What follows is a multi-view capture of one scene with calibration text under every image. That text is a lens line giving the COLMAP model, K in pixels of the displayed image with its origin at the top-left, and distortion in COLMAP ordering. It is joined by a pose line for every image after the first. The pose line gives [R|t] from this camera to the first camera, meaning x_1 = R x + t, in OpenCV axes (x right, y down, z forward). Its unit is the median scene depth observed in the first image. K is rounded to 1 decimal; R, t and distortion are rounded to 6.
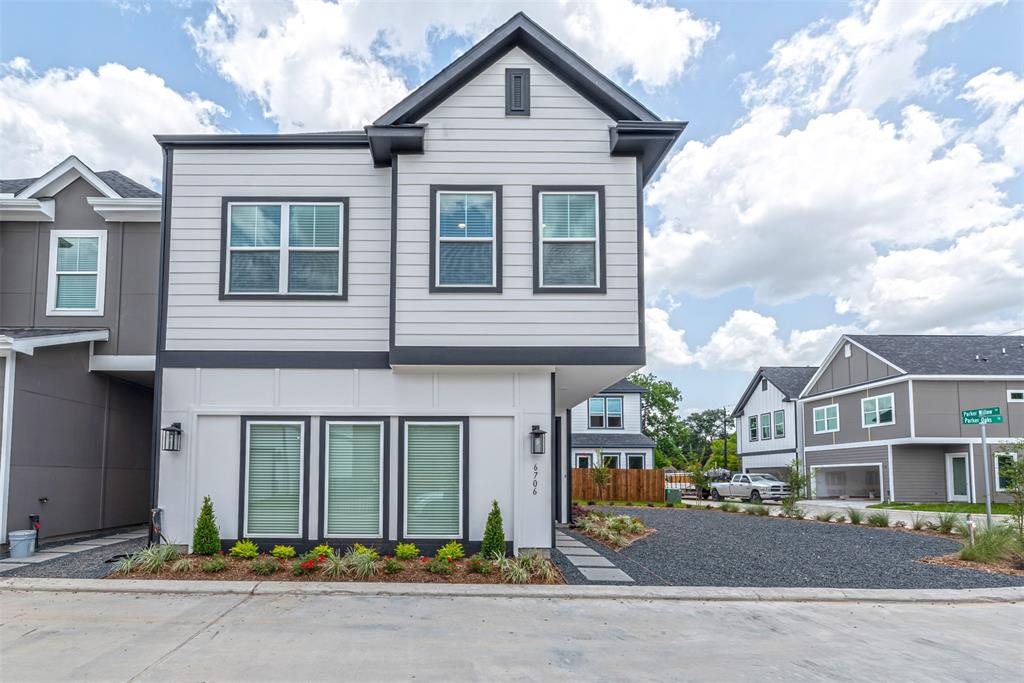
lens RADIAL K [[378.4, 0, 511.2], [0, 378.4, 347.6], [0, 0, 1]] dist [-0.000209, 0.000255]
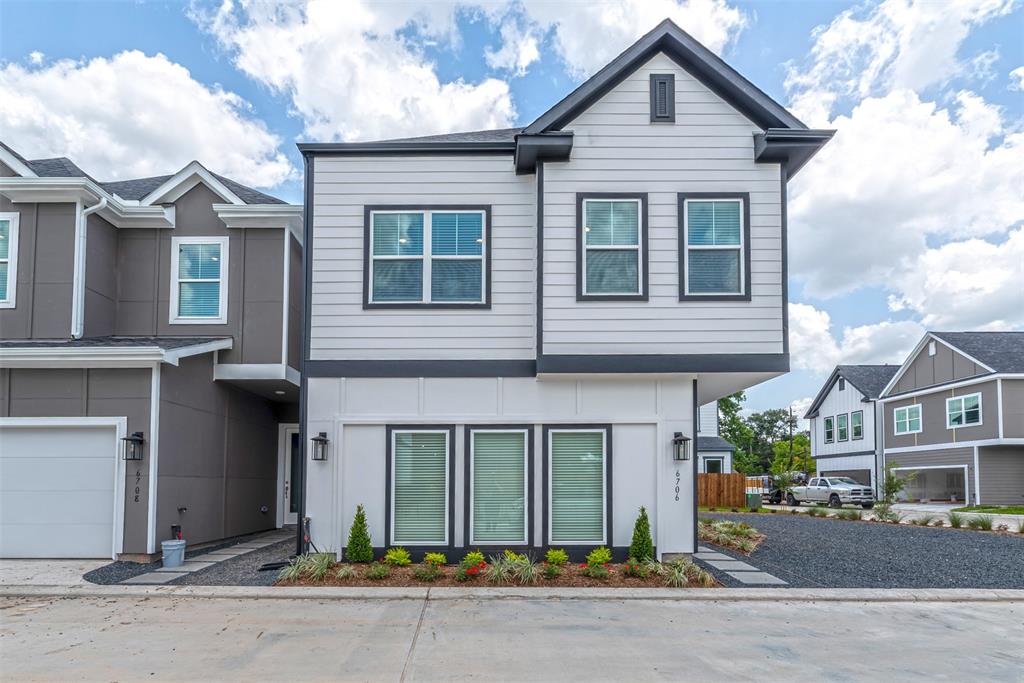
lens RADIAL K [[416.1, 0, 511.7], [0, 416.1, 346.4], [0, 0, 1]] dist [-0.000276, 0.000303]
pose [[0.999965, -0.006075, 0.005825, -0.387194], [0.005983, 0.999860, 0.015649, -0.042672], [-0.005919, -0.015614, 0.999861, -0.100429]]
